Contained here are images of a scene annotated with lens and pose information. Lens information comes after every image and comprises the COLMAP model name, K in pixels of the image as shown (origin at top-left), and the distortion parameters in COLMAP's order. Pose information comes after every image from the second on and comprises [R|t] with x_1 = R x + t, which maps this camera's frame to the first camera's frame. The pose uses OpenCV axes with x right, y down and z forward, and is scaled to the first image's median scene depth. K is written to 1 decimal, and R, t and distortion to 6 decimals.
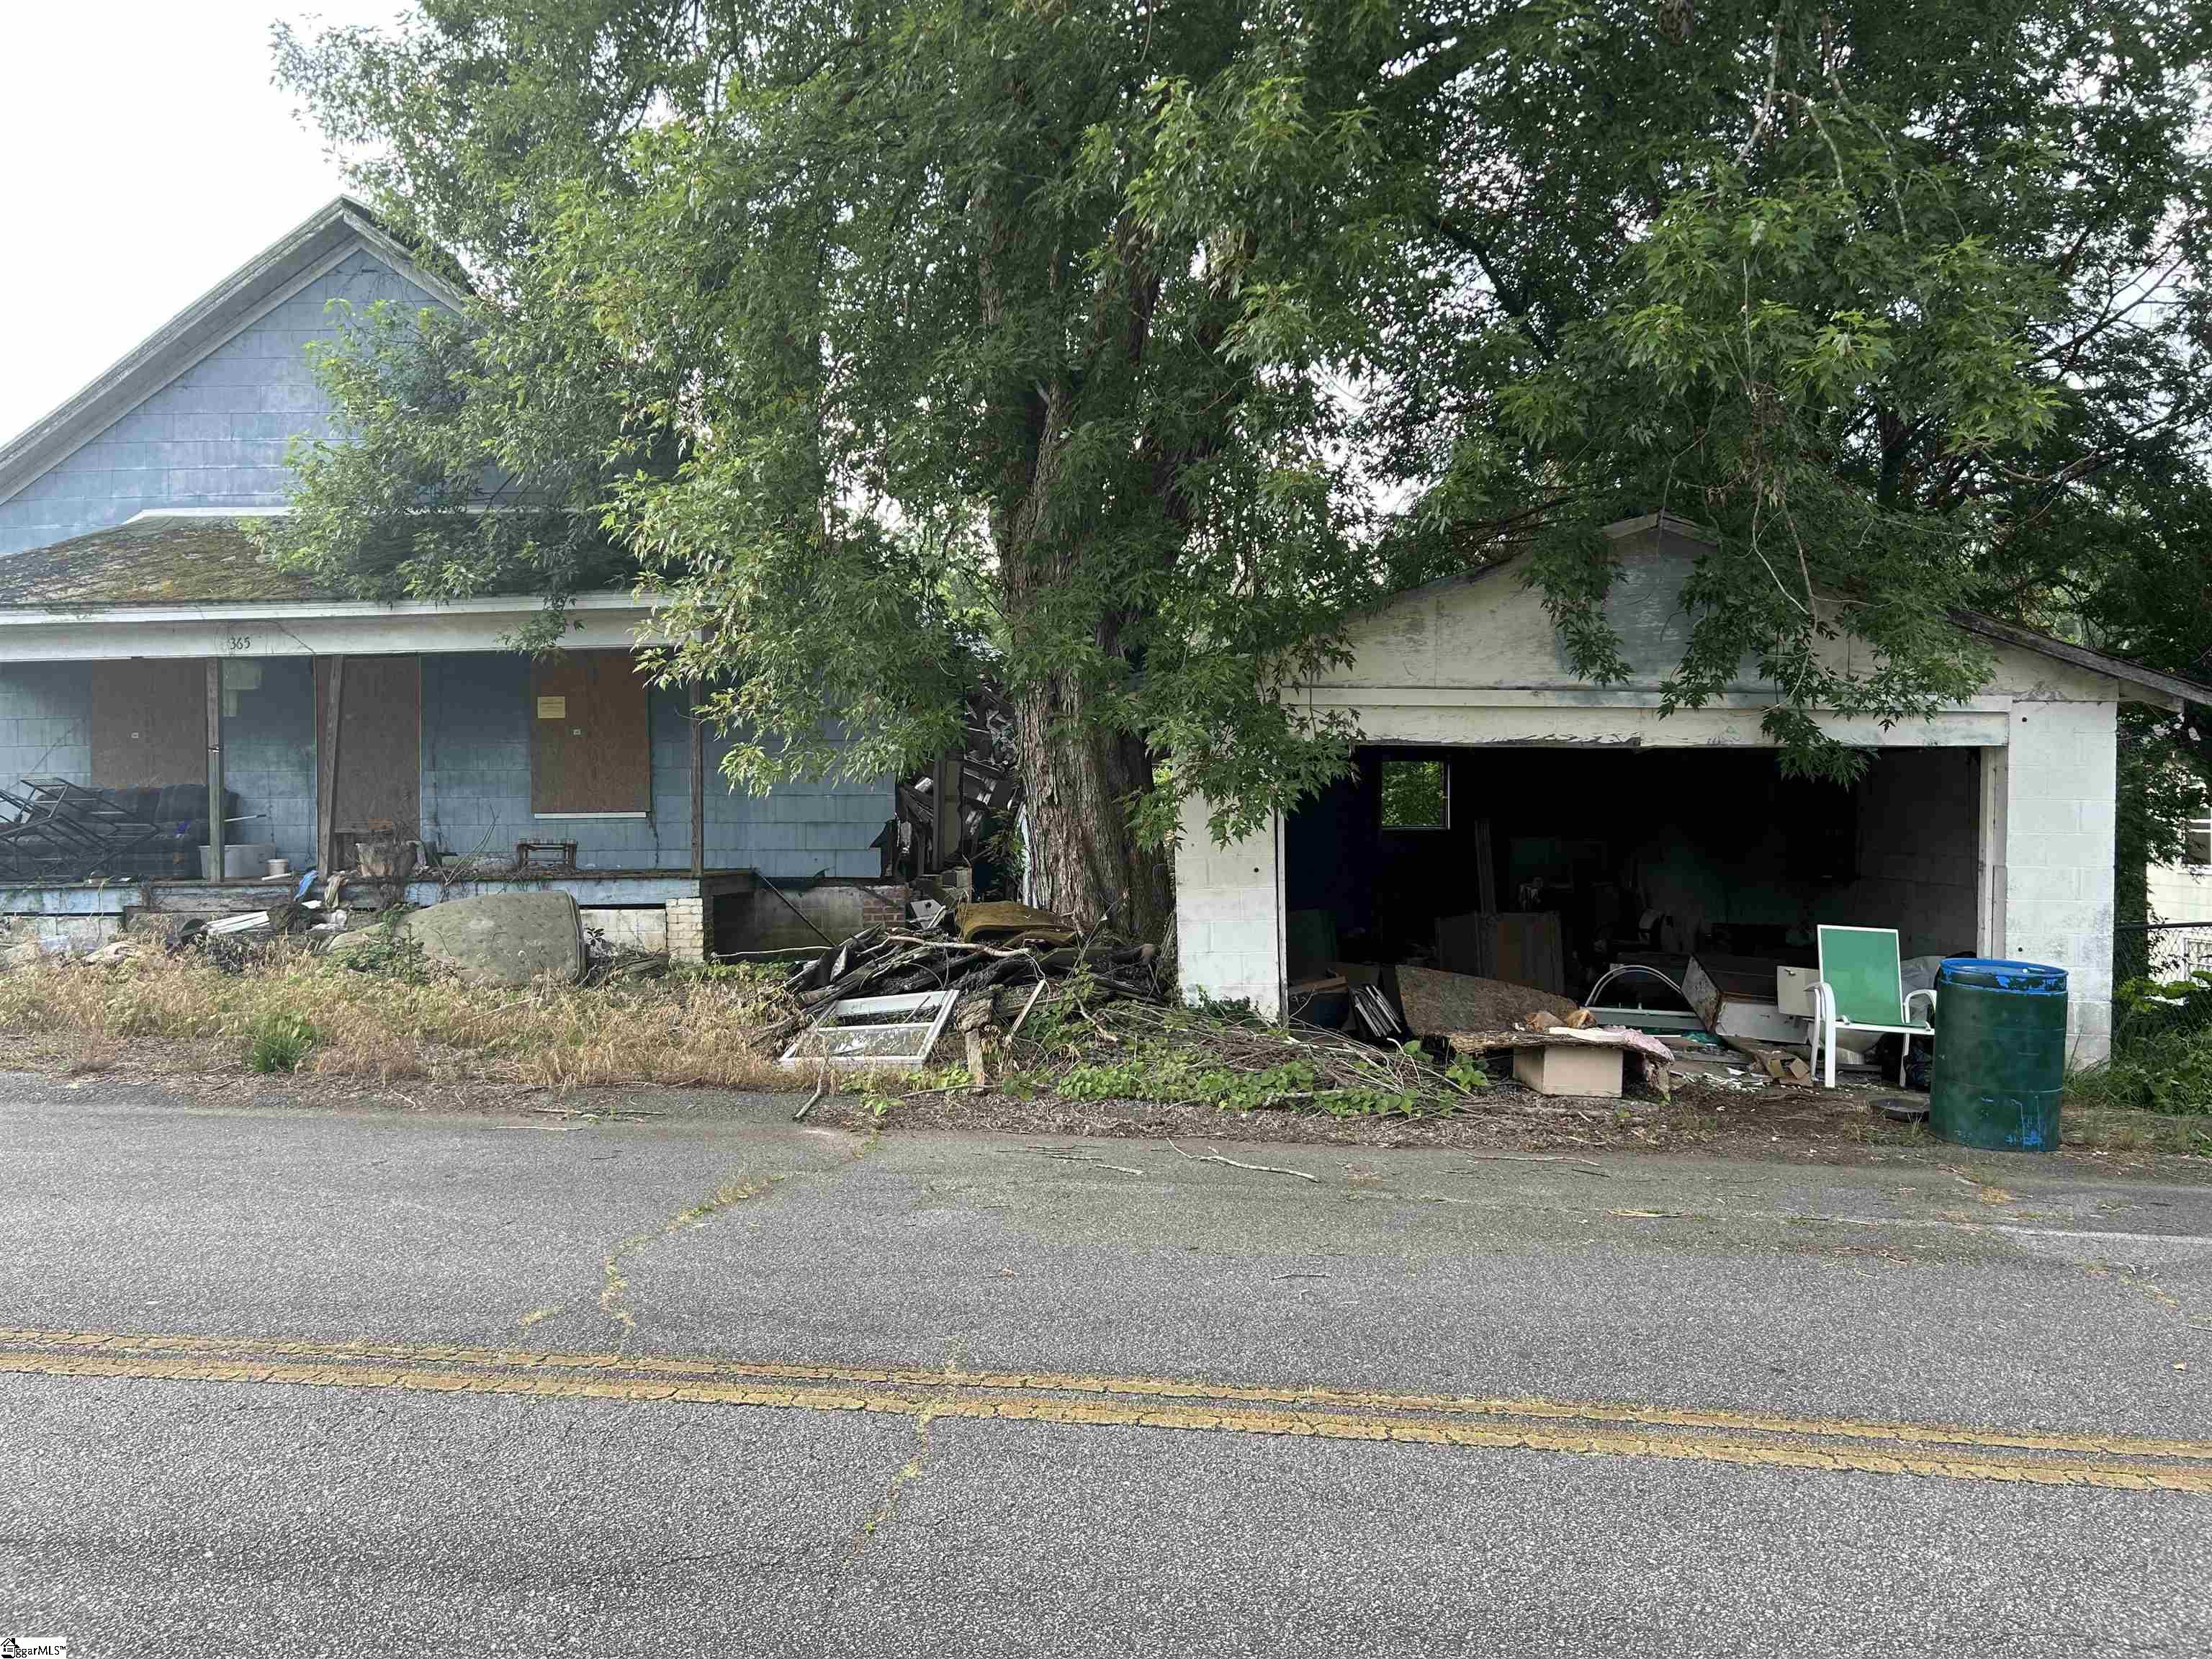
lens RADIAL K [[1678.5, 0, 1099.6], [0, 1678.5, 812.1], [0, 0, 1]] dist [0.080929, -0.034543]
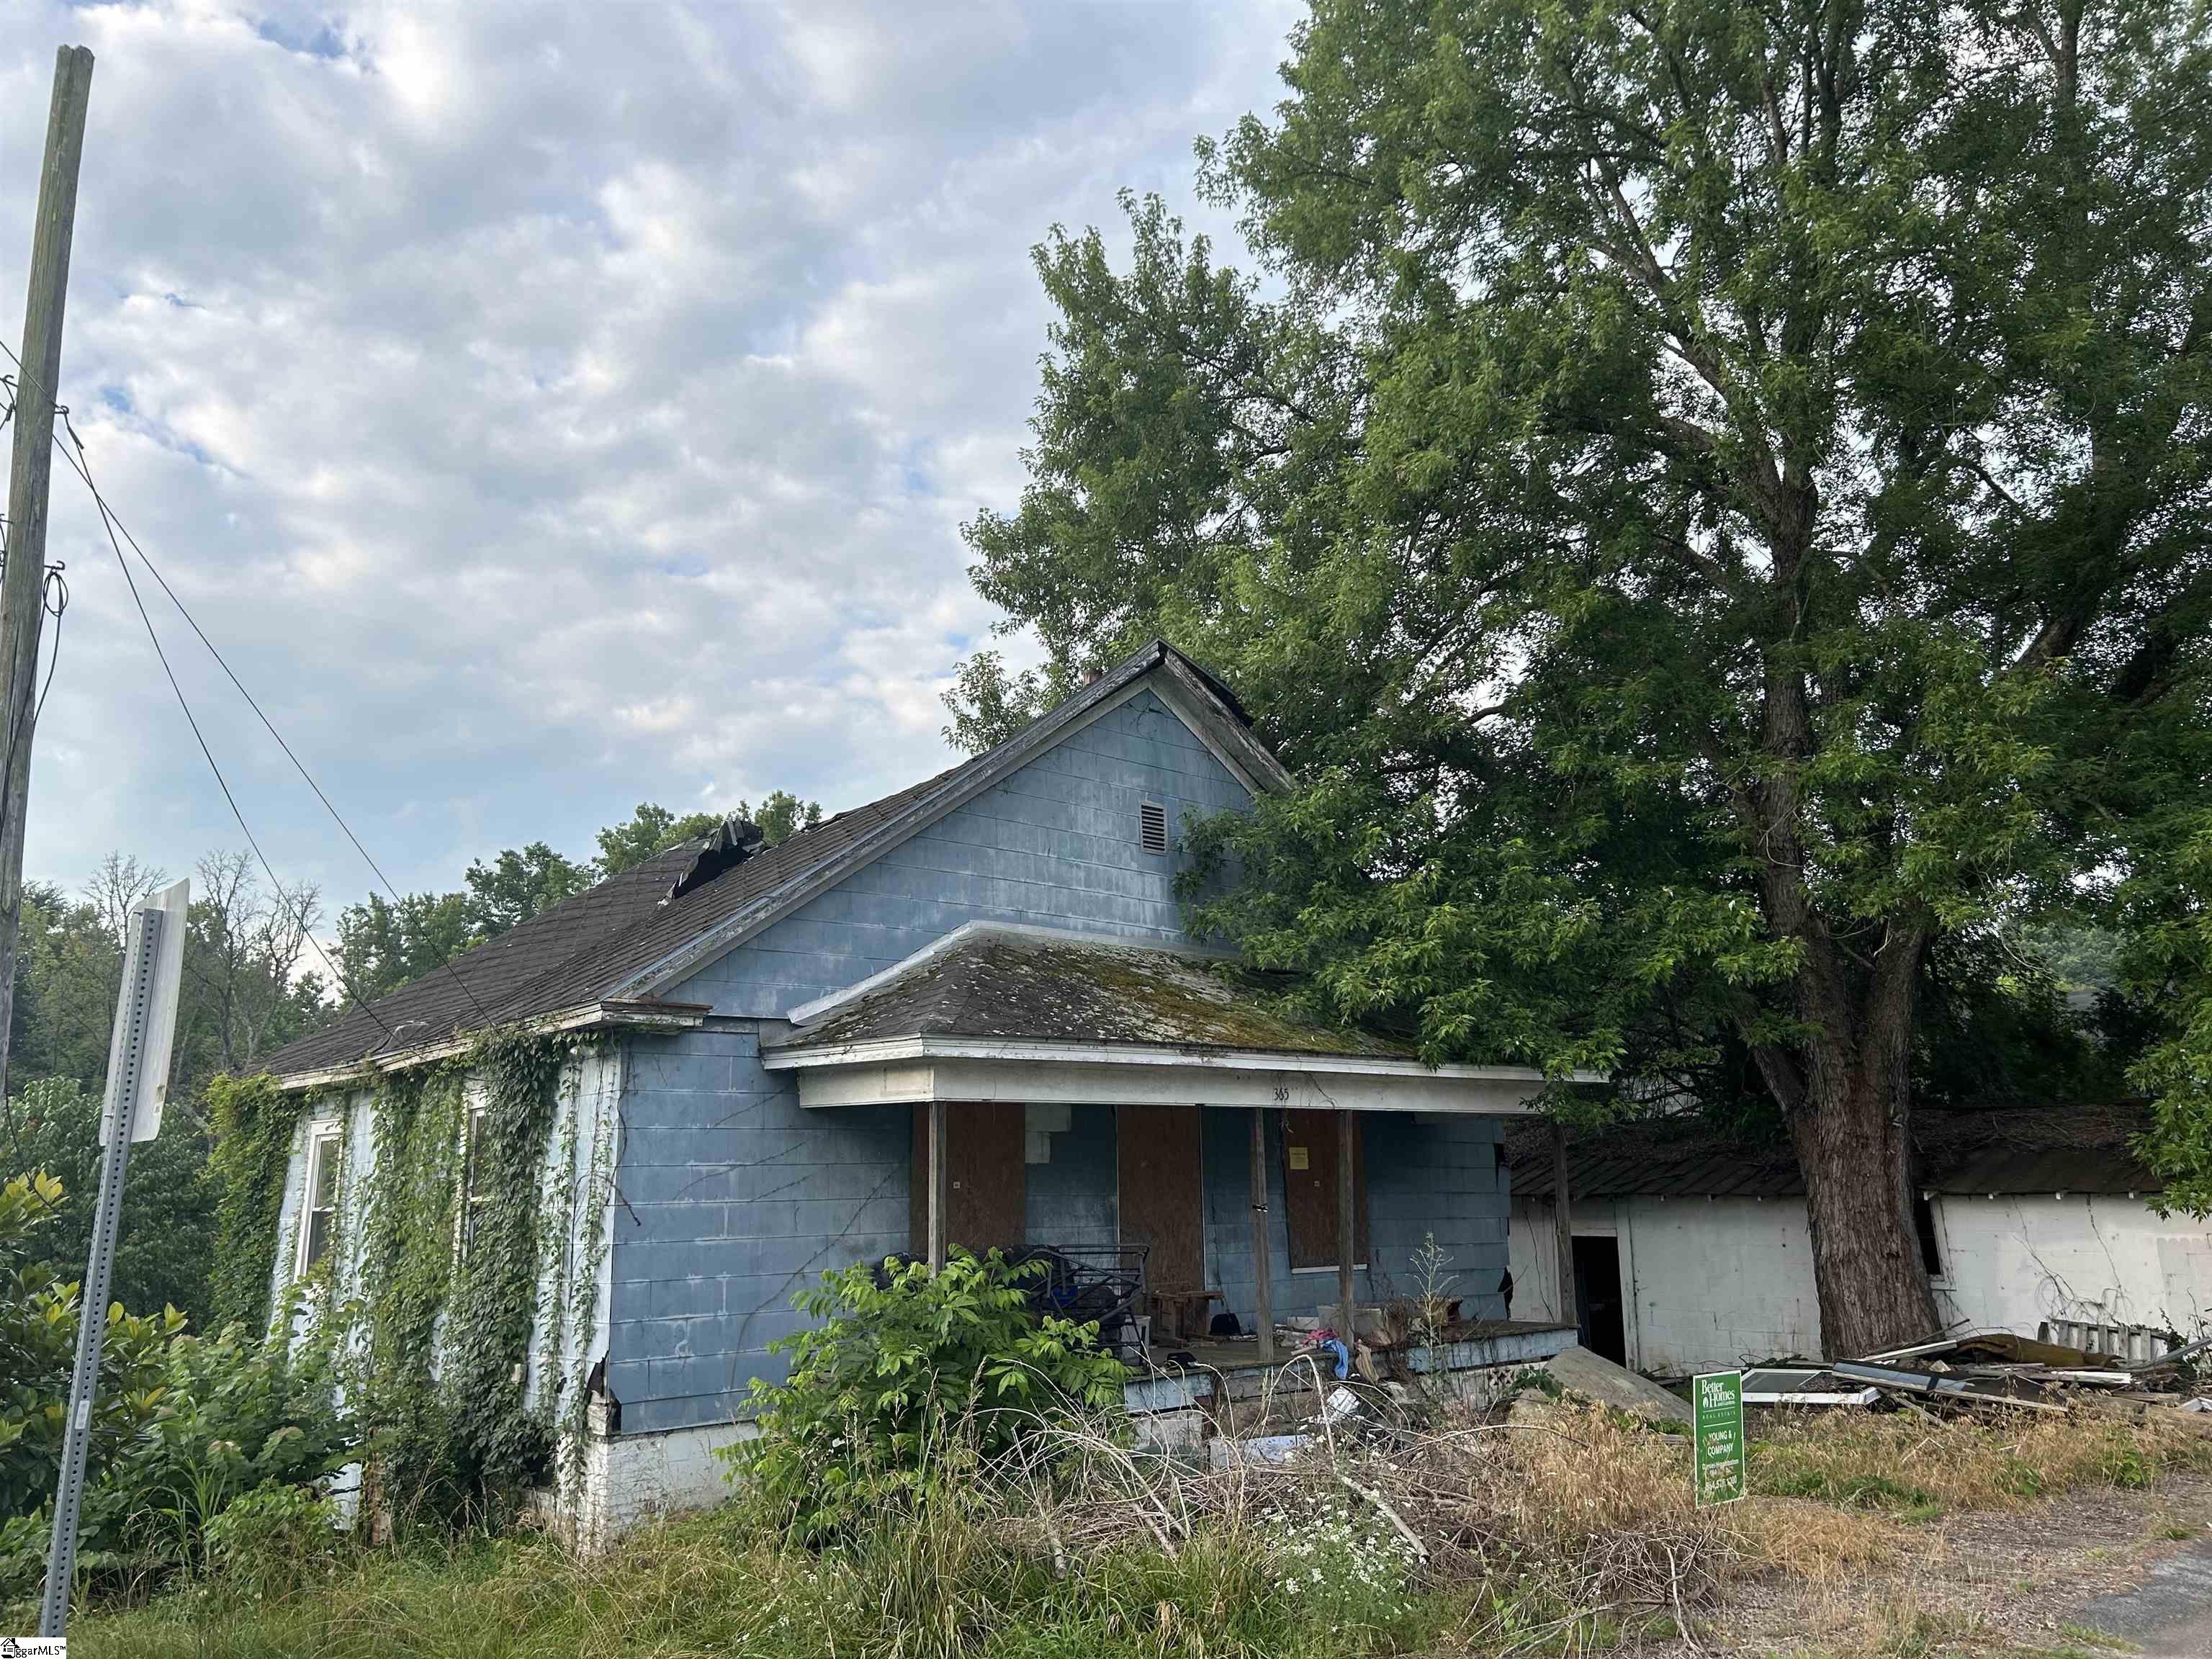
lens RADIAL K [[1678.5, 0, 1112.1], [0, 1678.5, 826.2], [0, 0, 1]] dist [0.080929, -0.034543]
pose [[0.683607, 0.154628, 0.713282, -1.265937], [0.009114, 0.975415, -0.220189, -0.038506], [-0.729793, 0.157024, 0.665391, 0.421109]]
